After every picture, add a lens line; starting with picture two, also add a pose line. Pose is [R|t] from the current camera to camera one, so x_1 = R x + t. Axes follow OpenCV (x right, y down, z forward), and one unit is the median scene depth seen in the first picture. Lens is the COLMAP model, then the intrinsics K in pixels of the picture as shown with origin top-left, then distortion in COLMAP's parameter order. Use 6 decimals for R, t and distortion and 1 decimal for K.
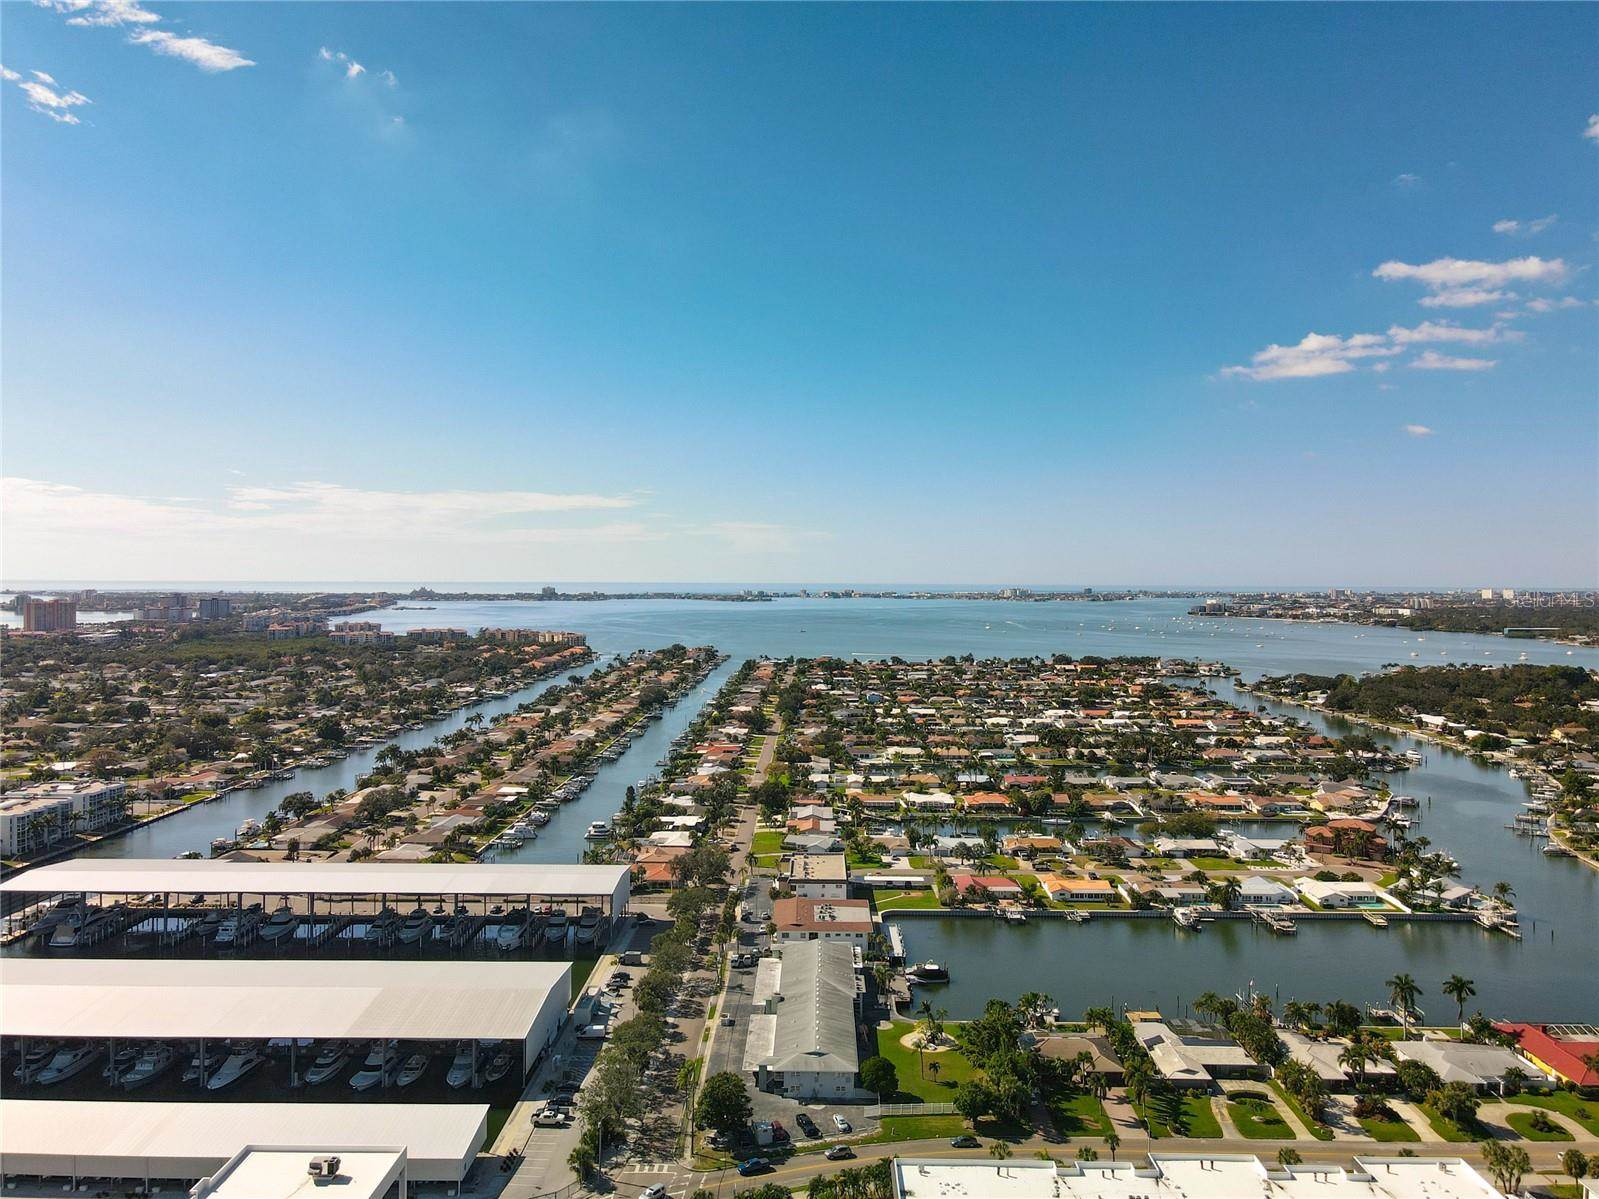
lens RADIAL K [[1178.5, 0, 805.1], [0, 1178.5, 554.7], [0, 0, 1]] dist [-0.001857, 0.032862]
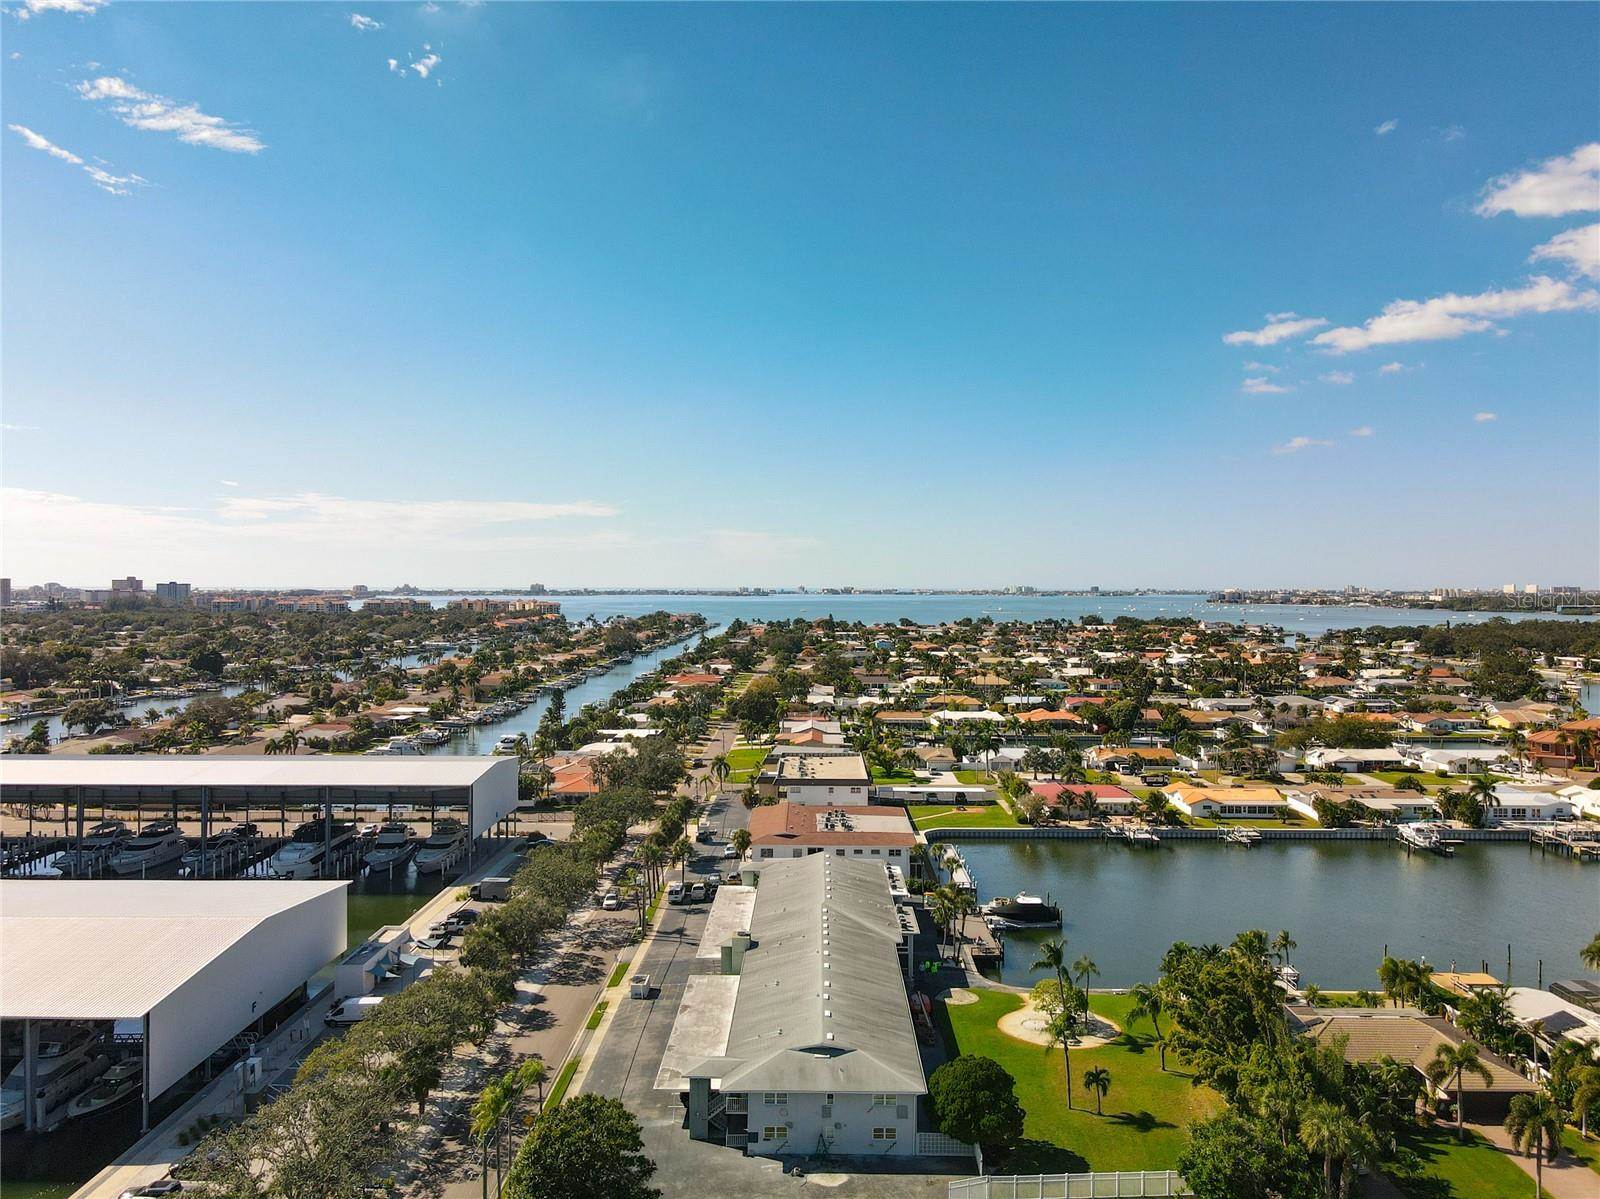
lens RADIAL K [[1188.1, 0, 803.0], [0, 1188.1, 577.7], [0, 0, 1]] dist [-0.004622, 0.029383]
pose [[0.999996, -0.002754, -0.000203, 0.001368], [0.002756, 0.999932, 0.011367, 0.161485], [0.000172, -0.011367, 0.999935, 0.373773]]
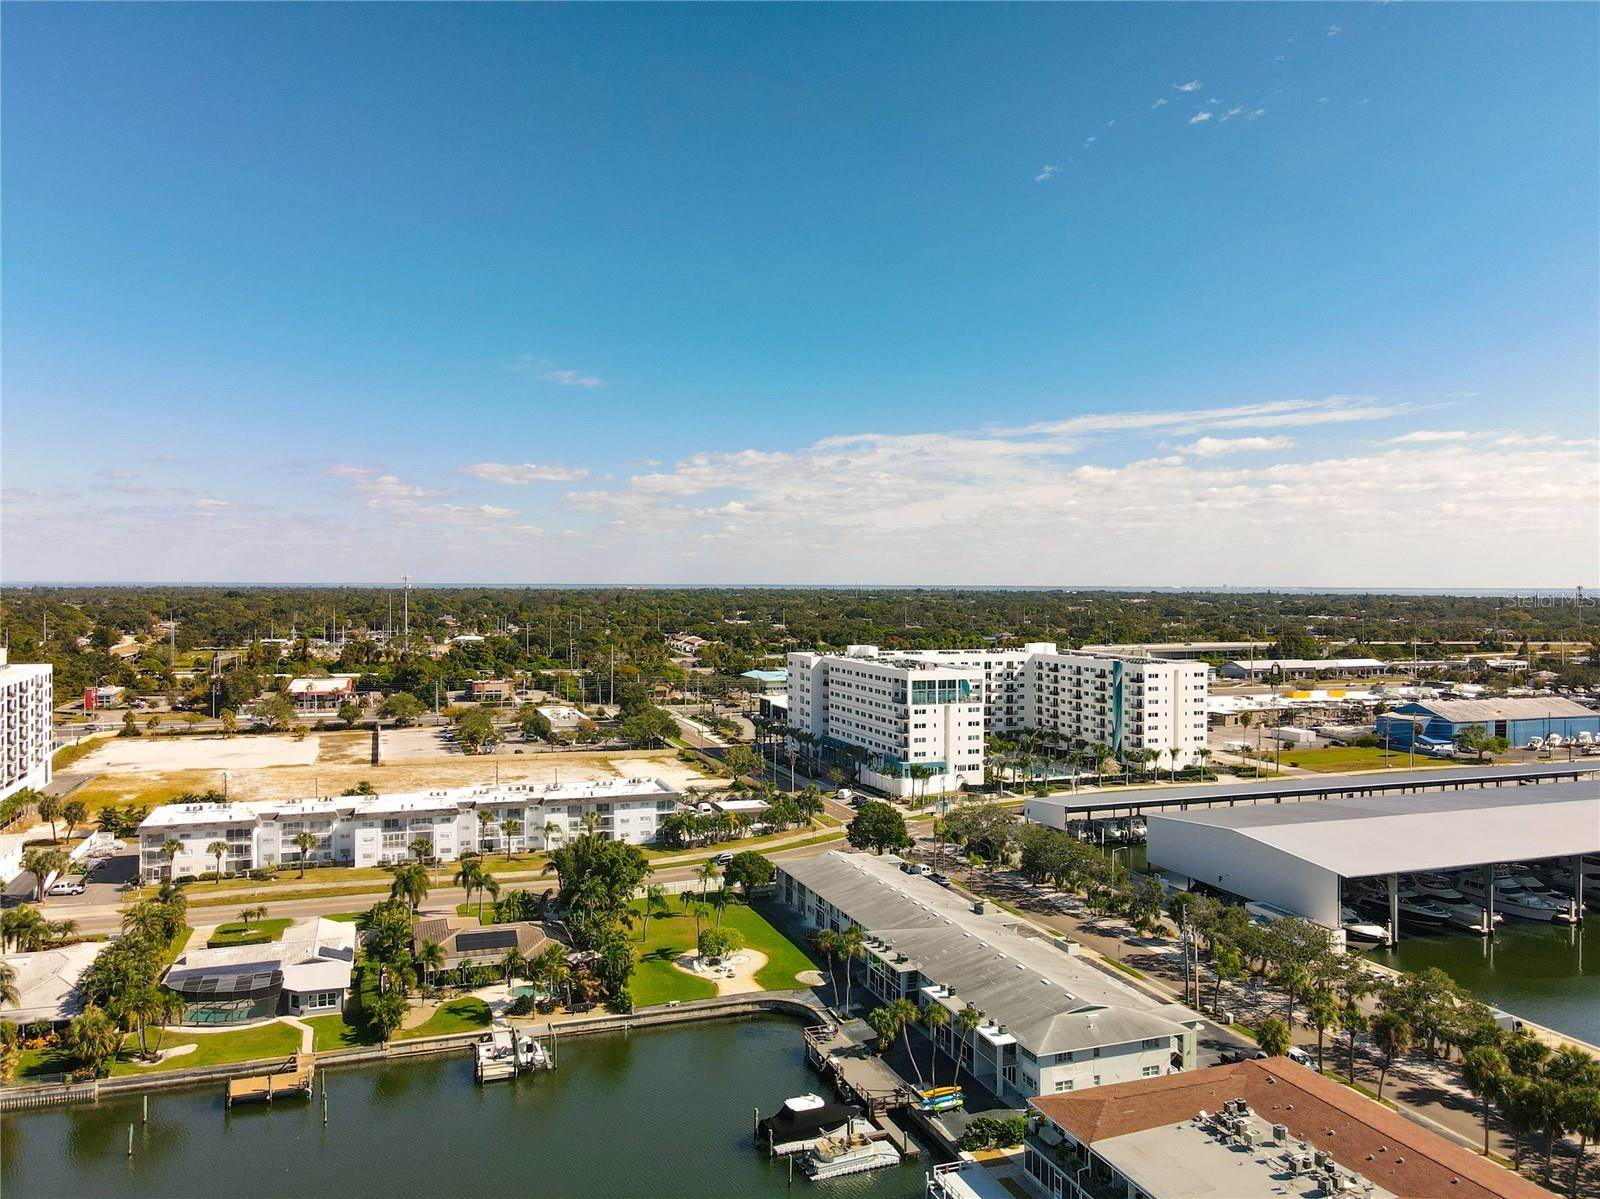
lens RADIAL K [[1188.1, 0, 803.0], [0, 1188.1, 577.7], [0, 0, 1]] dist [-0.004622, 0.029383]
pose [[-0.934880, -0.009364, -0.354841, 0.201234], [-0.002217, 0.999786, -0.020545, 0.166254], [0.354957, -0.018421, -0.934701, 1.132558]]
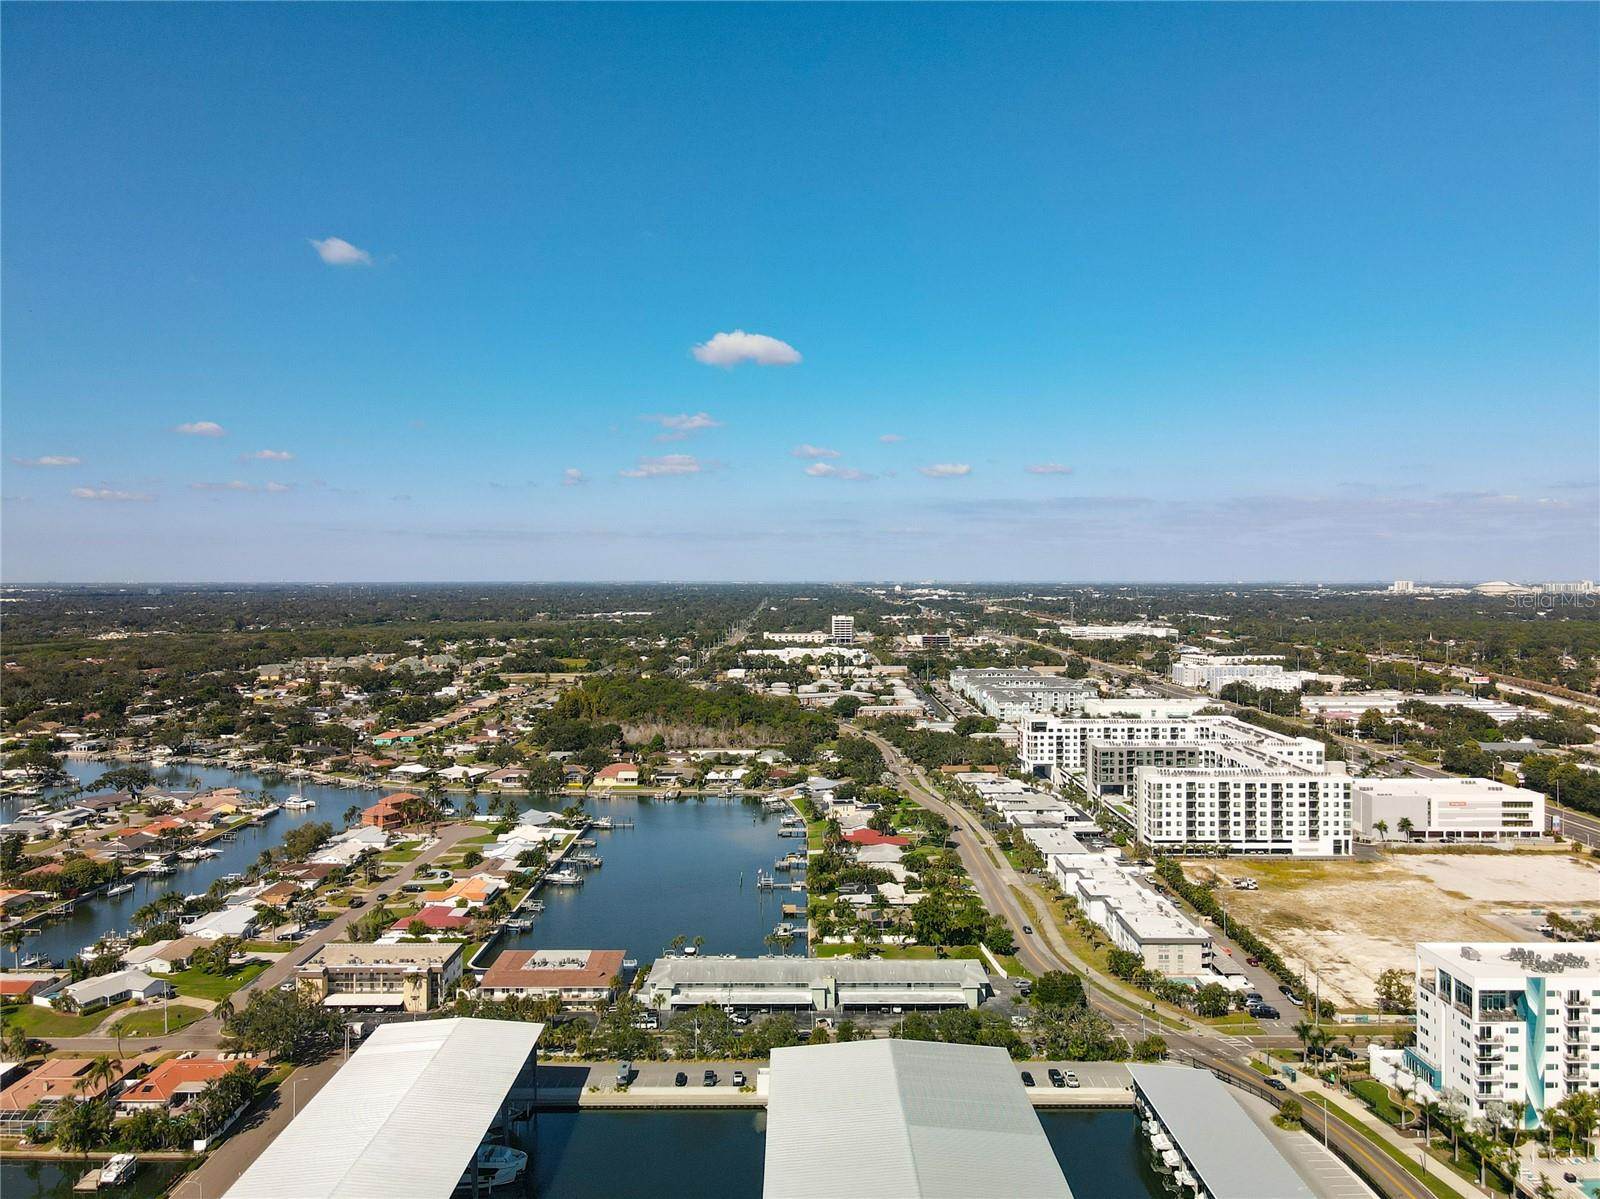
lens RADIAL K [[1188.1, 0, 803.0], [0, 1188.1, 577.7], [0, 0, 1]] dist [-0.004622, 0.029383]
pose [[-0.023092, -0.004339, 0.999724, -0.798361], [-0.017929, 0.999832, 0.003926, 0.011746], [-0.999573, -0.017833, -0.023166, 0.784892]]
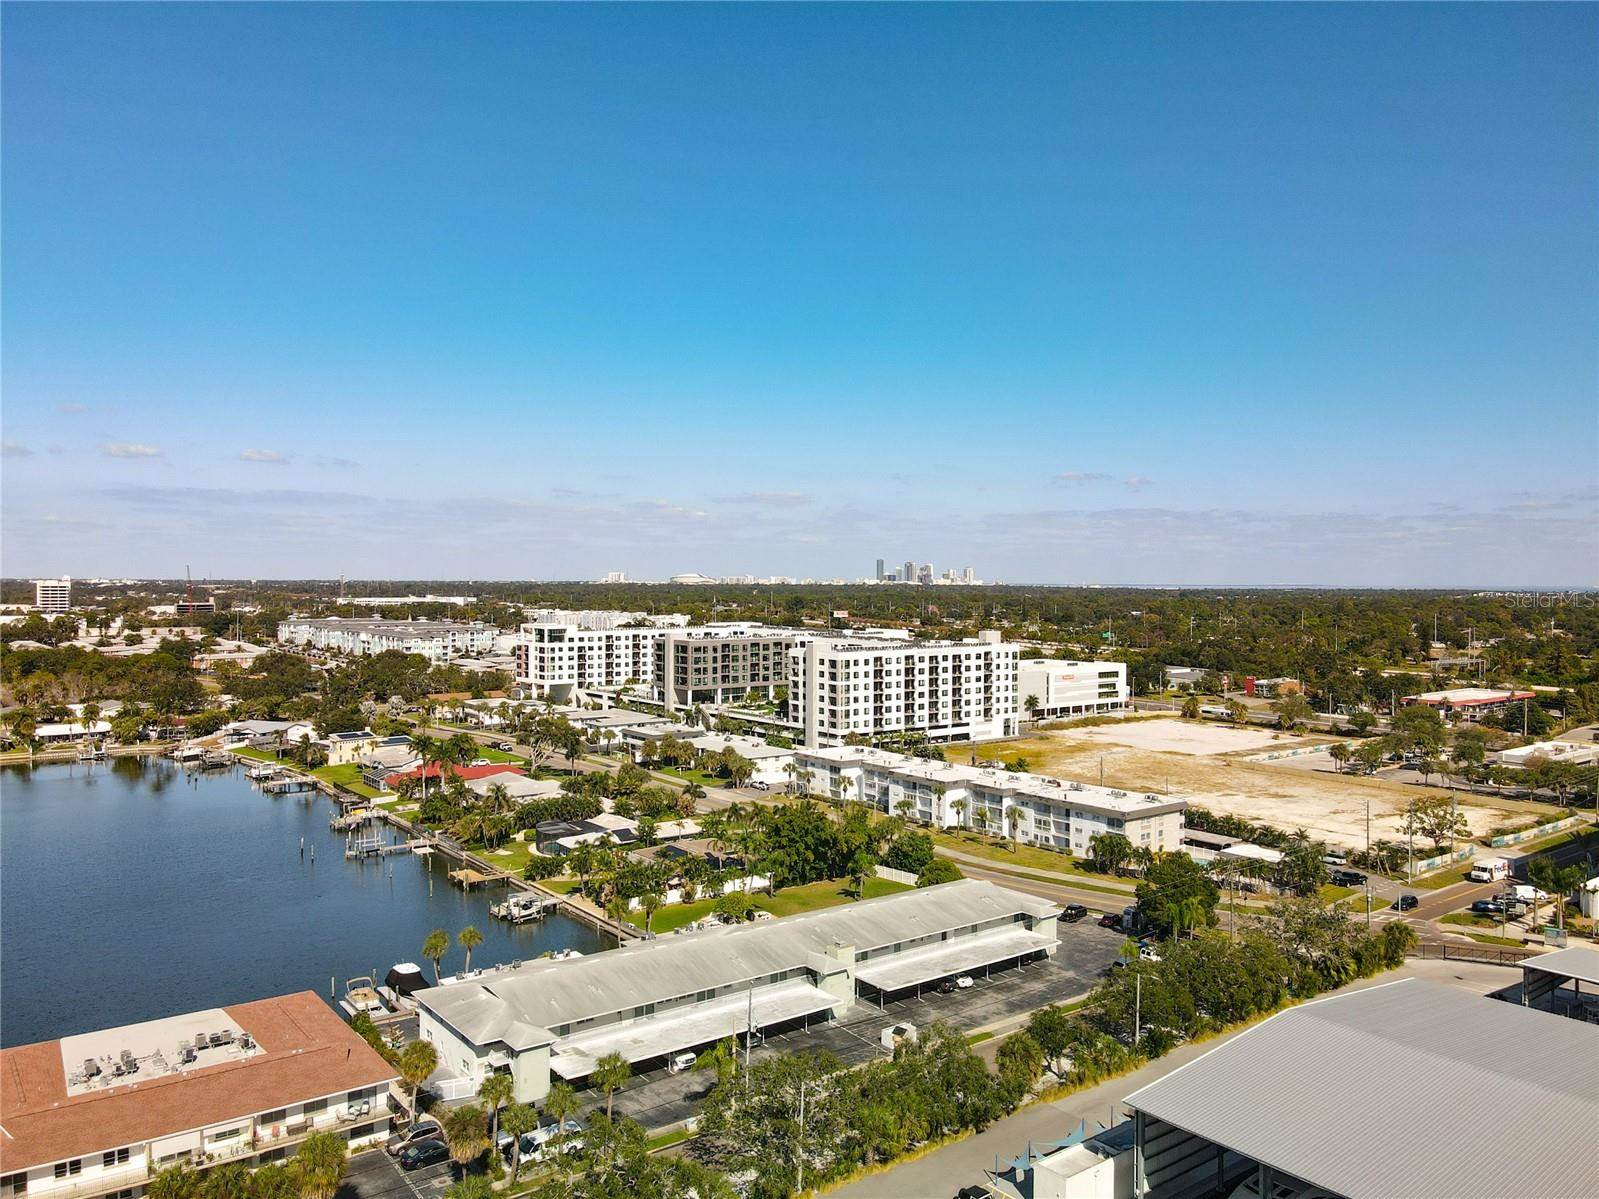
lens RADIAL K [[1192.6, 0, 799.5], [0, 1192.6, 599.5], [0, 0, 1]] dist [-0.007277, 0.000530]
pose [[-0.623312, -0.017881, 0.781769, -0.303712], [-0.020463, 0.999769, 0.006552, 0.165038], [-0.781706, -0.011913, -0.623534, 0.992249]]
